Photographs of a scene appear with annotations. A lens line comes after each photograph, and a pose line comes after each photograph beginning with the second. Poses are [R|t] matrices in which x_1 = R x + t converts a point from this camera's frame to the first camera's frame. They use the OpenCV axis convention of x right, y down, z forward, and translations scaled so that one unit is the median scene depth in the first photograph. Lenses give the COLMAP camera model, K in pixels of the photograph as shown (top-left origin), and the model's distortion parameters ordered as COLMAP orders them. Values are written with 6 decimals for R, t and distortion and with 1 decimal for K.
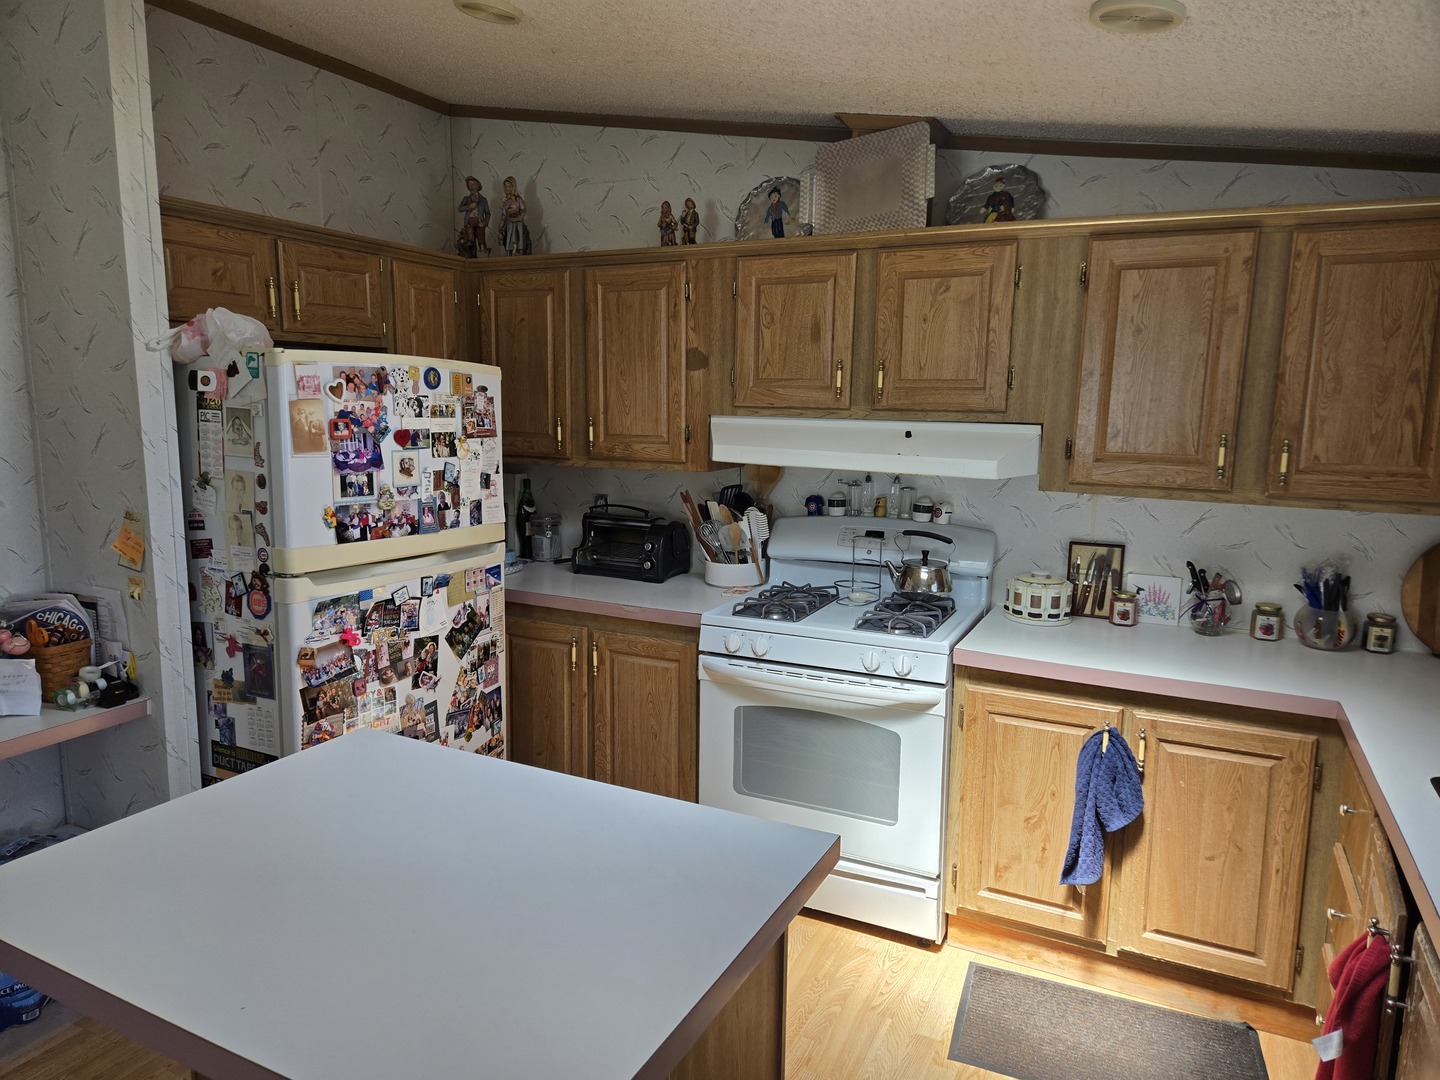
lens RADIAL K [[961.5, 0, 720.0], [0, 961.5, 540.0], [0, 0, 1]] dist [0.091897, -0.083085]
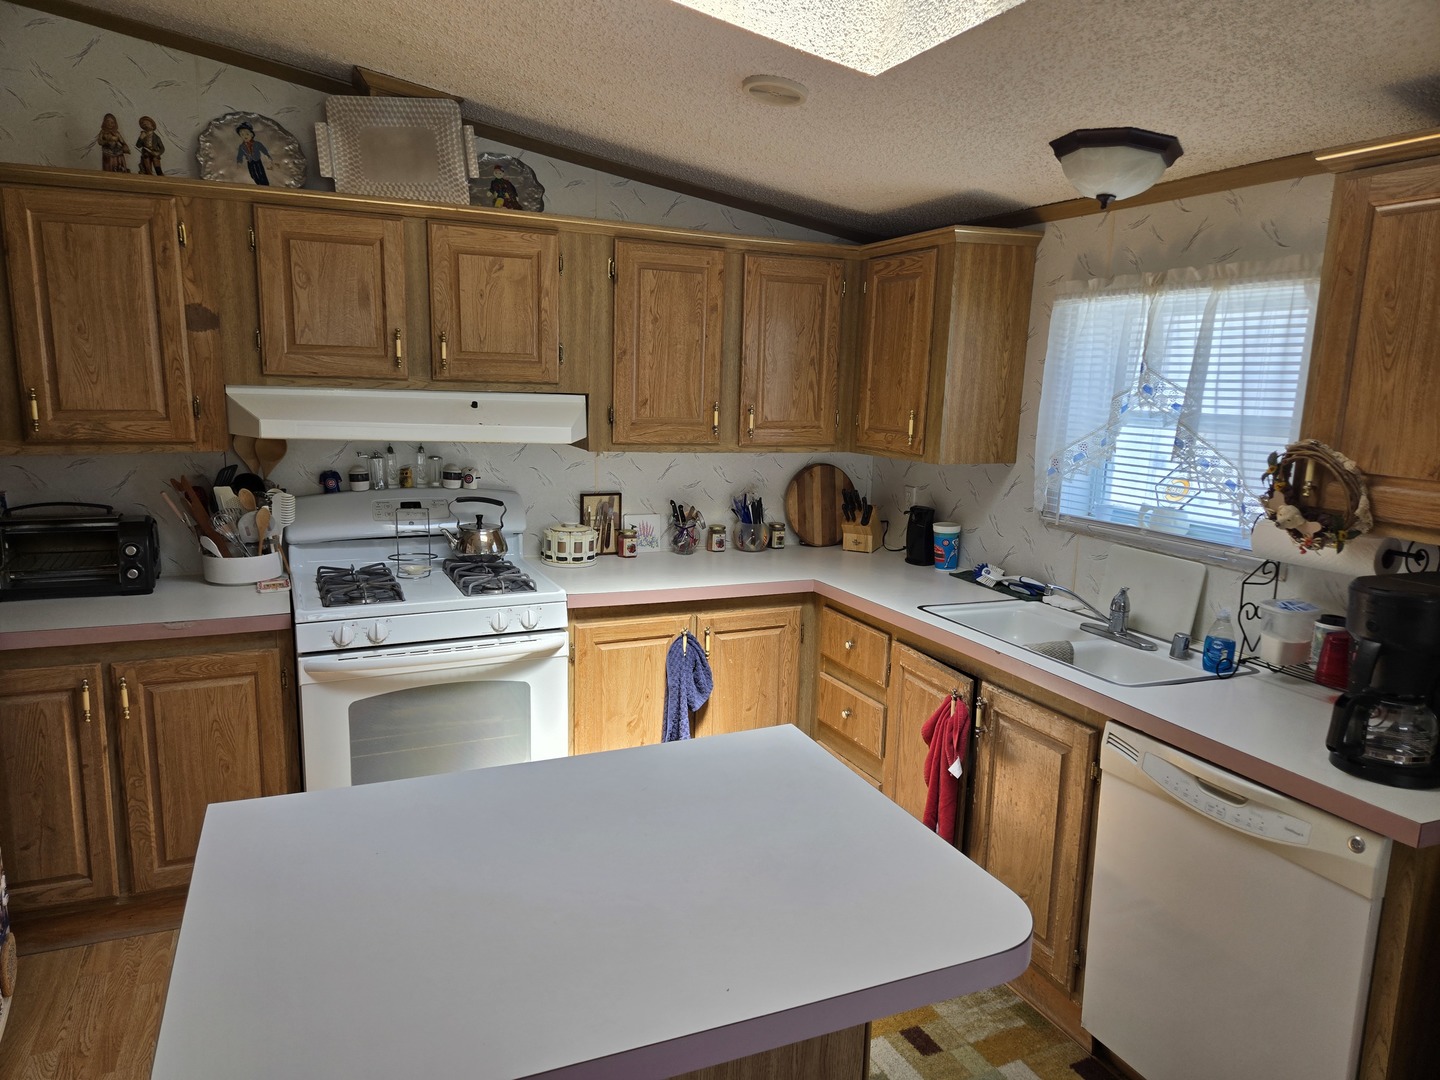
lens RADIAL K [[961.5, 0, 720.0], [0, 961.5, 540.0], [0, 0, 1]] dist [0.091897, -0.083085]
pose [[0.642584, -0.127882, 0.755468, -0.431552], [0.098284, 0.991585, 0.084252, -0.025623], [-0.759885, 0.020112, 0.649746, 0.117621]]
